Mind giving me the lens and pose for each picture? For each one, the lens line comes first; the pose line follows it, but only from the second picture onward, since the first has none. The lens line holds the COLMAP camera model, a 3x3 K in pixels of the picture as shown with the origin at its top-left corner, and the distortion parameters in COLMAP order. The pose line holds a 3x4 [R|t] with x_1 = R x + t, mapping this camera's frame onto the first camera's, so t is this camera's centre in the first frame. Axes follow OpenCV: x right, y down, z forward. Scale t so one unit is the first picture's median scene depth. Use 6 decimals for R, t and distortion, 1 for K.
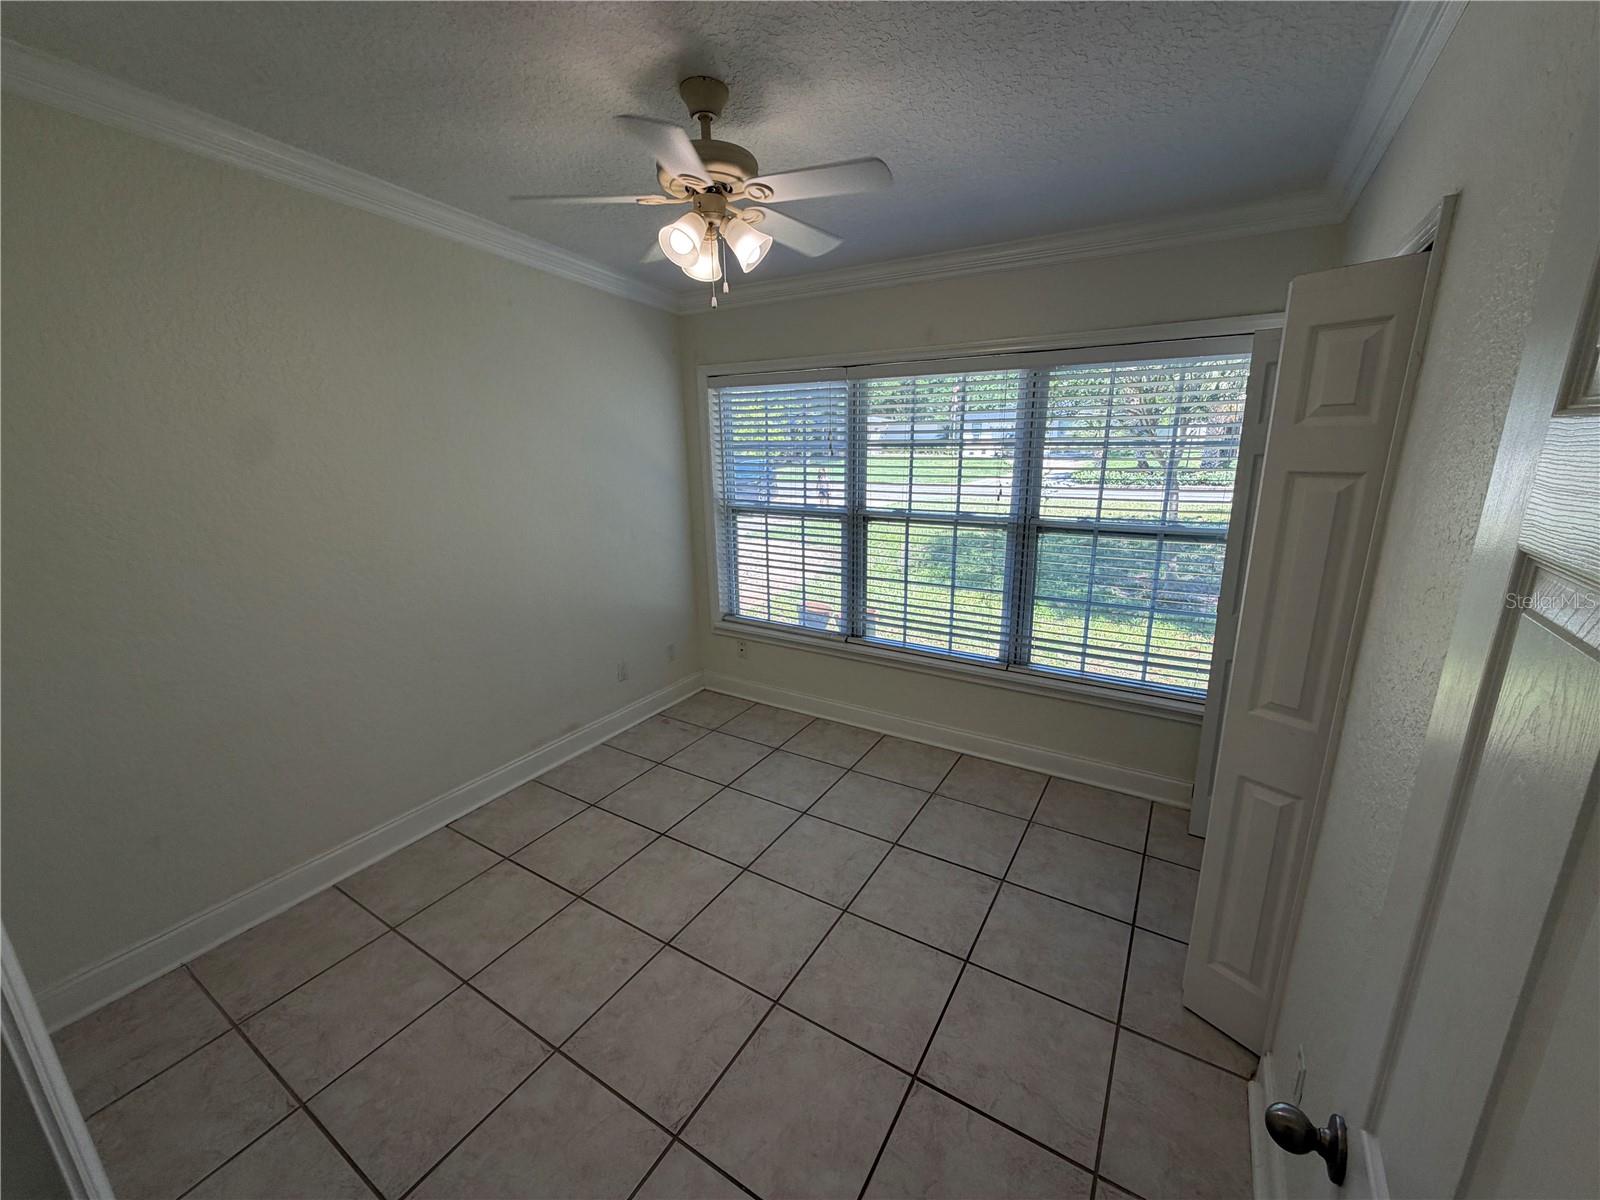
lens RADIAL K [[635.1, 0, 800.0], [0, 635.1, 600.0], [0, 0, 1]] dist [0.003619, 0.000095]
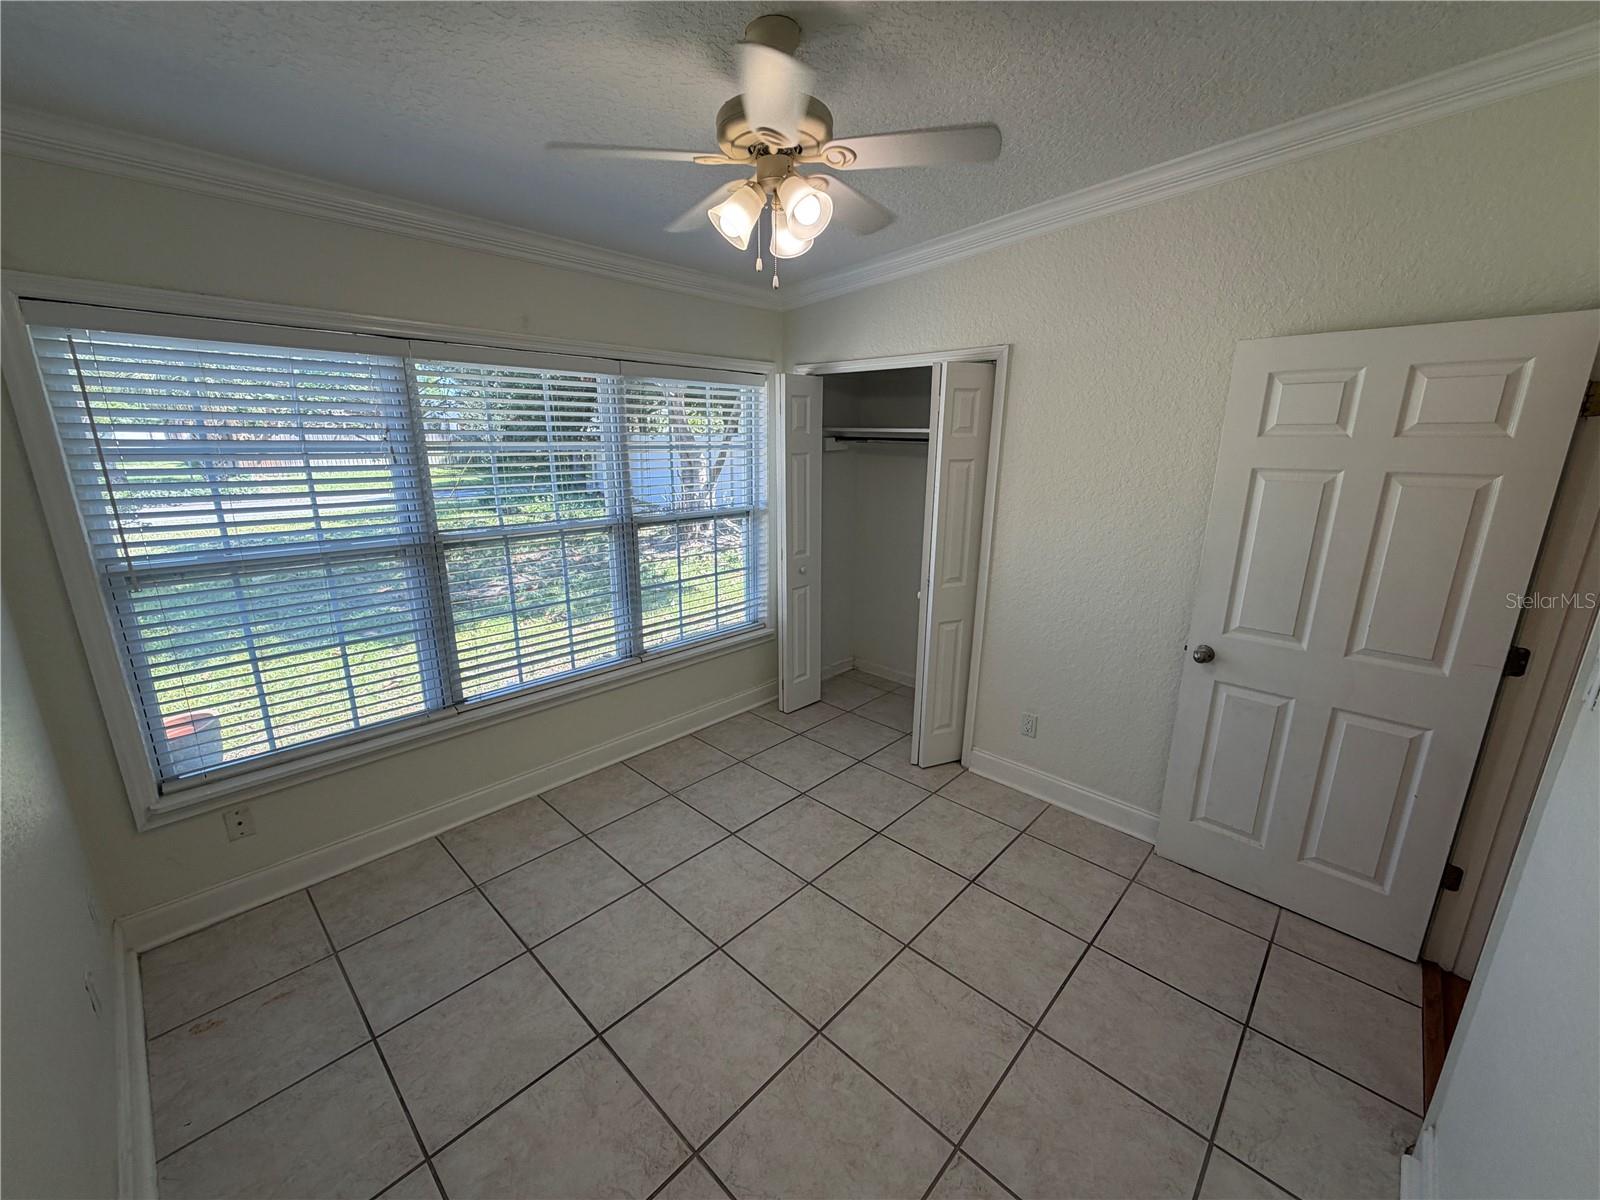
lens RADIAL K [[649.0, 0, 803.1], [0, 649.0, 578.0], [0, 0, 1]] dist [0.044986, -0.000022]
pose [[0.195147, -0.175972, 0.964858, -0.611291], [0.255506, 0.958924, 0.123213, -0.083724], [-0.946908, 0.222483, 0.232093, 0.448860]]
